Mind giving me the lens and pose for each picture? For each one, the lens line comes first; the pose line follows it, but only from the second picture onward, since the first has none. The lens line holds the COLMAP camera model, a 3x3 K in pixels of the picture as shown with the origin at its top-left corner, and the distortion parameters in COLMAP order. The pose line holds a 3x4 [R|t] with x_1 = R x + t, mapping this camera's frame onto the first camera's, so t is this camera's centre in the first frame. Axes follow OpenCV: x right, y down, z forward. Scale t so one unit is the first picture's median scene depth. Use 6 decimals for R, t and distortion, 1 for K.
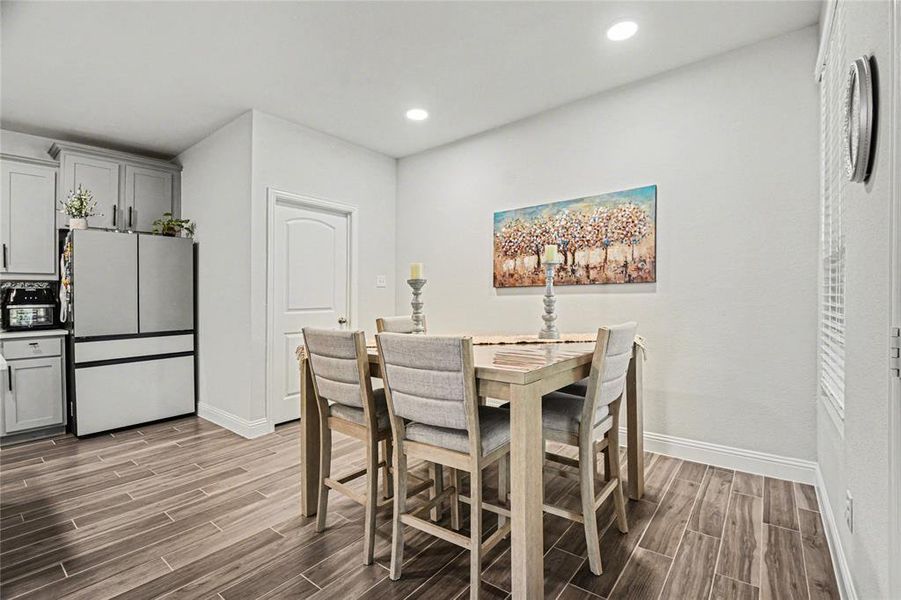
lens RADIAL K [[403.2, 0, 452.8], [0, 403.2, 301.5], [0, 0, 1]] dist [0.001628, -0.001024]
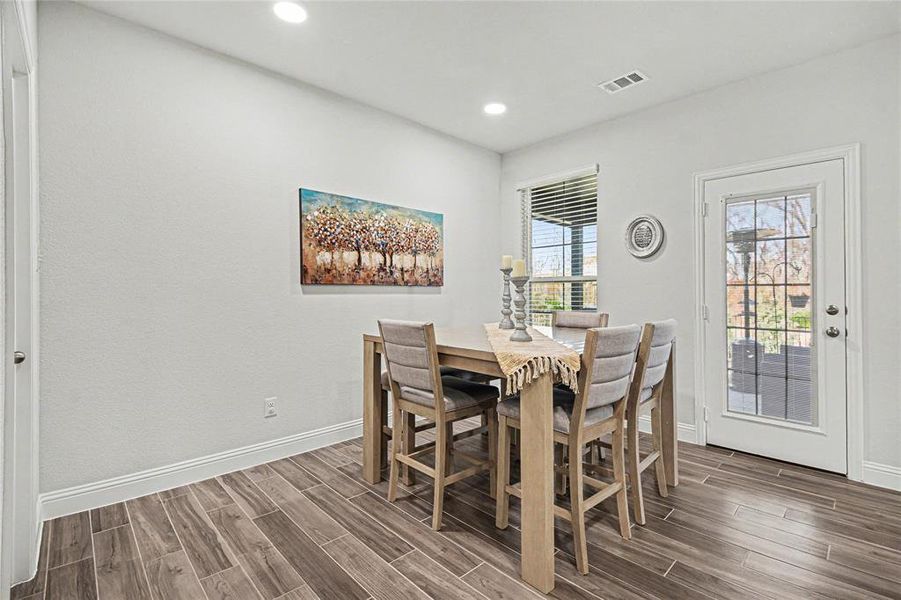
lens RADIAL K [[403.2, 0, 456.9], [0, 403.2, 297.2], [0, 0, 1]] dist [0.001628, -0.001024]
pose [[0.102931, 0.008157, 0.994655, -0.728089], [0.011997, 0.999883, -0.009441, 0.002103], [-0.994616, 0.012904, 0.102822, 0.708884]]
